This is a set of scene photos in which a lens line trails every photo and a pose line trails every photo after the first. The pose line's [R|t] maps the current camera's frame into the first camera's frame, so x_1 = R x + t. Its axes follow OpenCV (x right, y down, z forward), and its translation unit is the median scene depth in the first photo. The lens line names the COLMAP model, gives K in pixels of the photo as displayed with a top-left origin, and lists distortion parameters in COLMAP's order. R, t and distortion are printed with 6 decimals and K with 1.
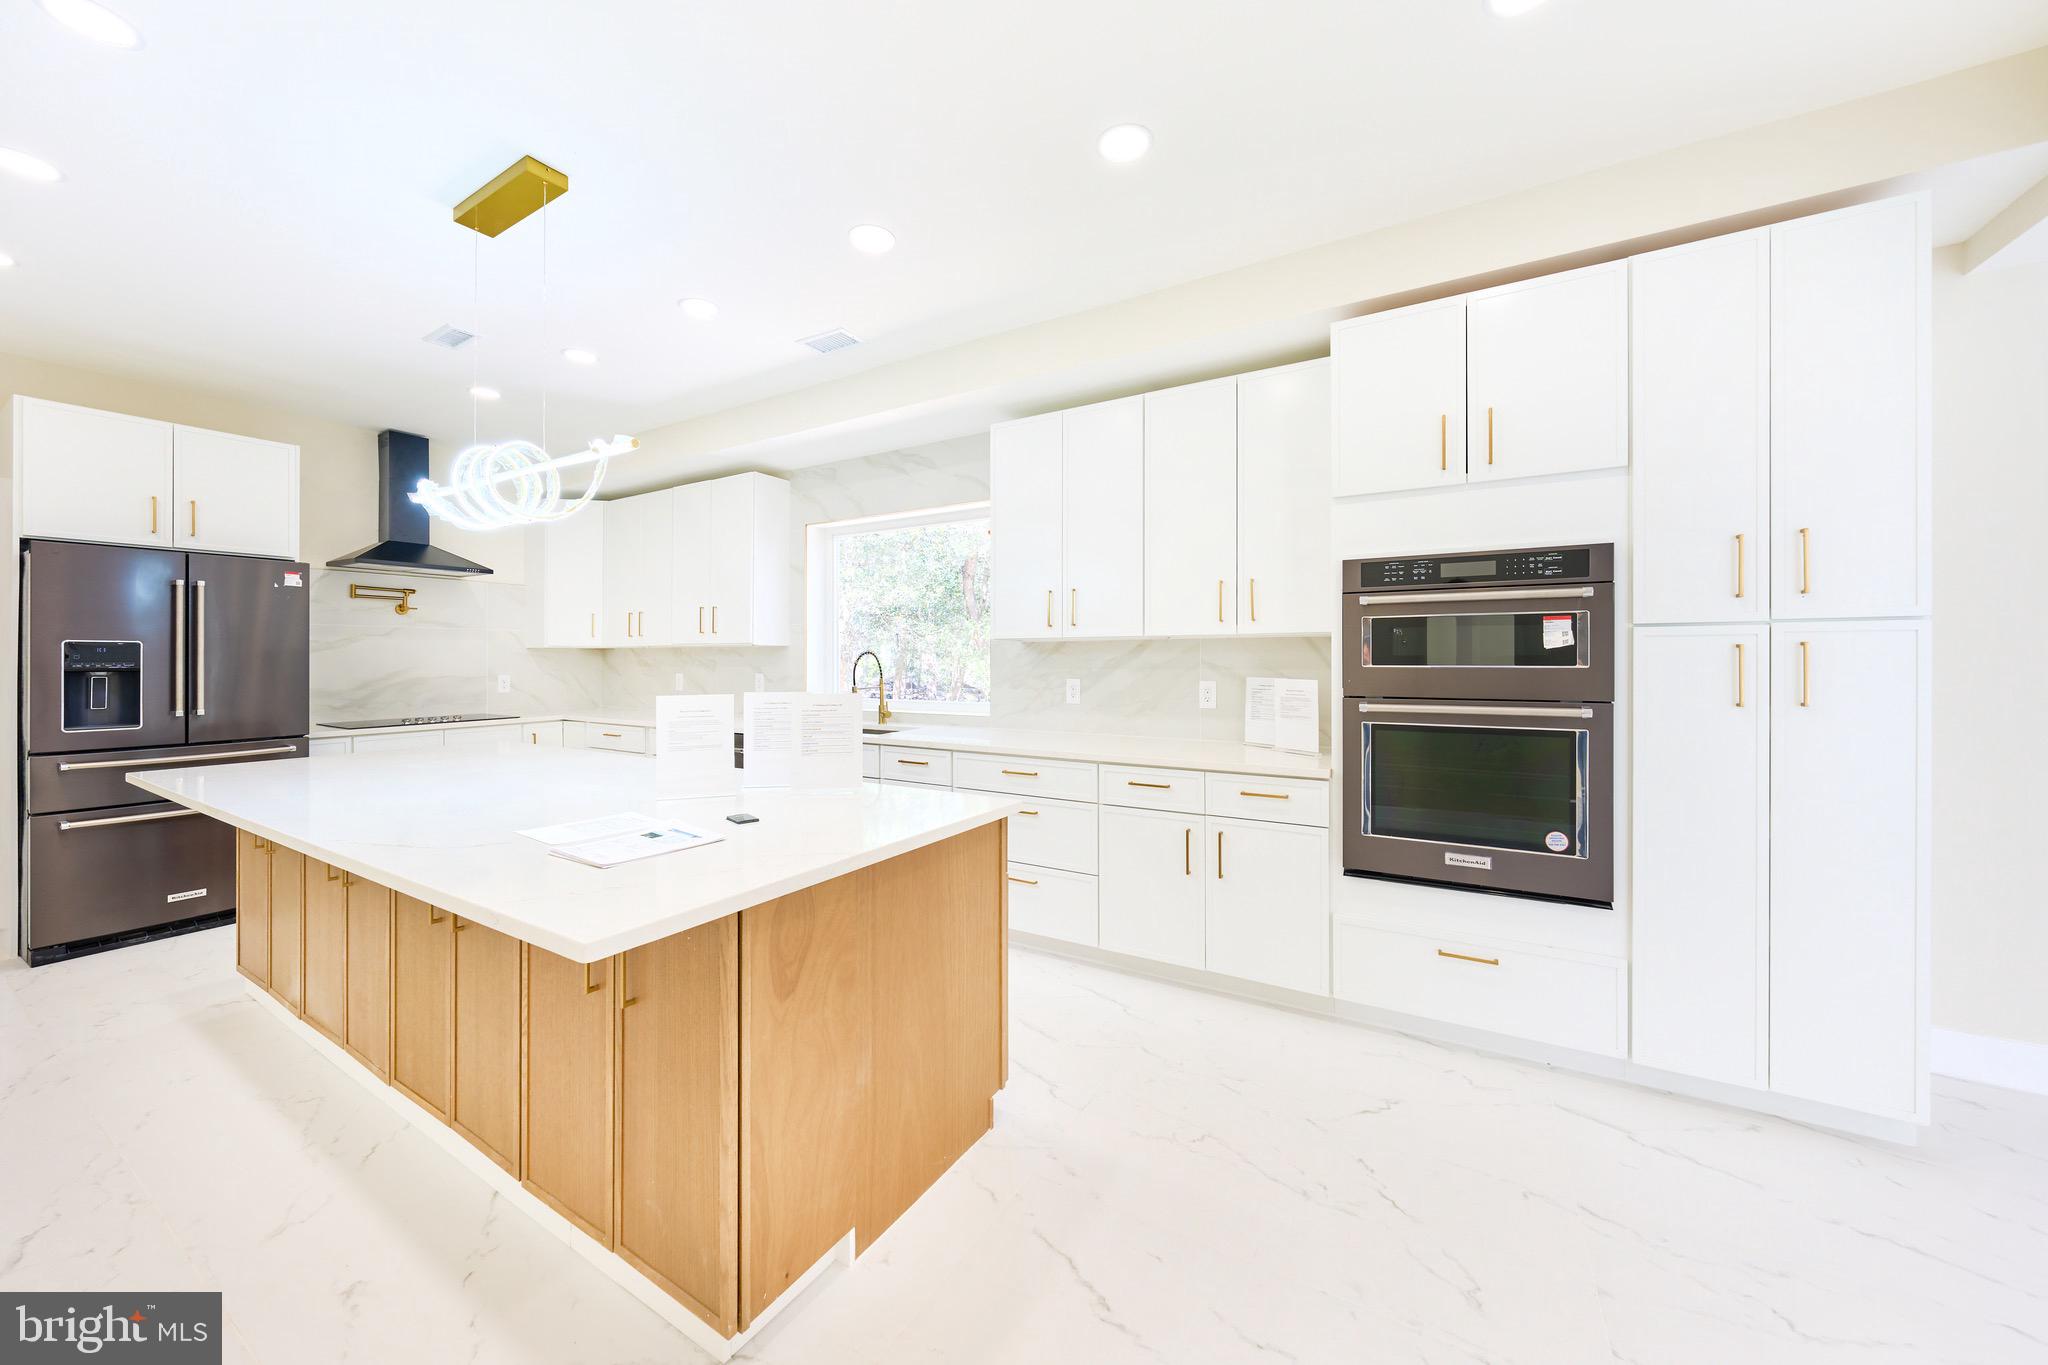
lens RADIAL K [[745.9, 0, 858.7], [0, 745.9, 691.8], [0, 0, 1]] dist [-0.007197, 0.000415]
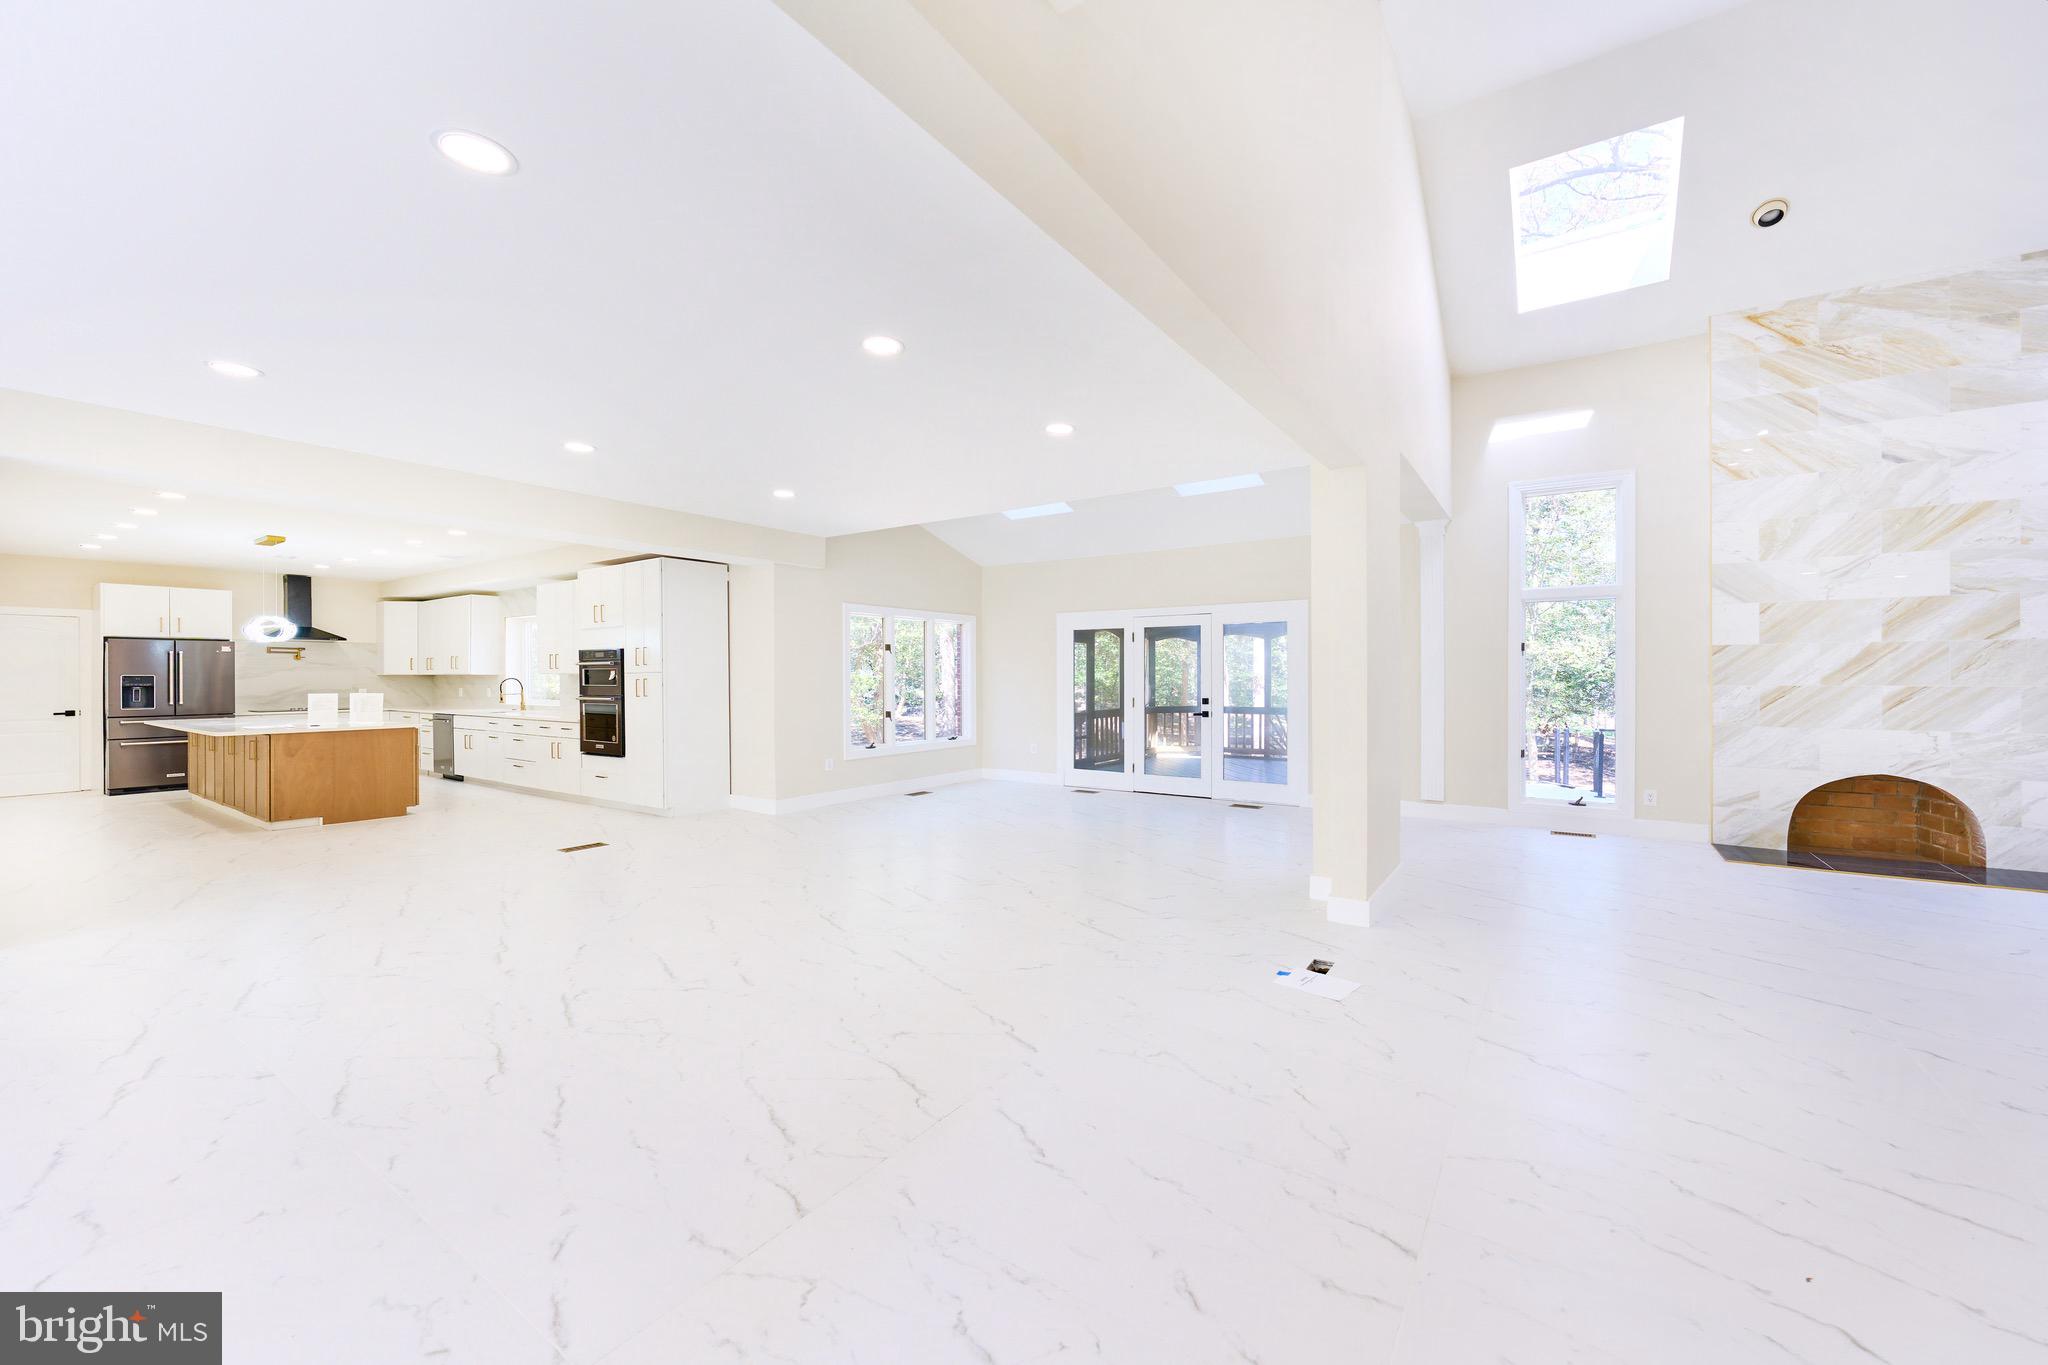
lens RADIAL K [[750.5, 0, 1067.0], [0, 750.5, 713.4], [0, 0, 1]] dist [-0.002718, 0.000559]
pose [[0.997379, -0.002163, 0.072319, 1.944665], [0.001681, 0.999976, 0.006730, 0.050557], [-0.072332, -0.006591, 0.997359, -1.769734]]
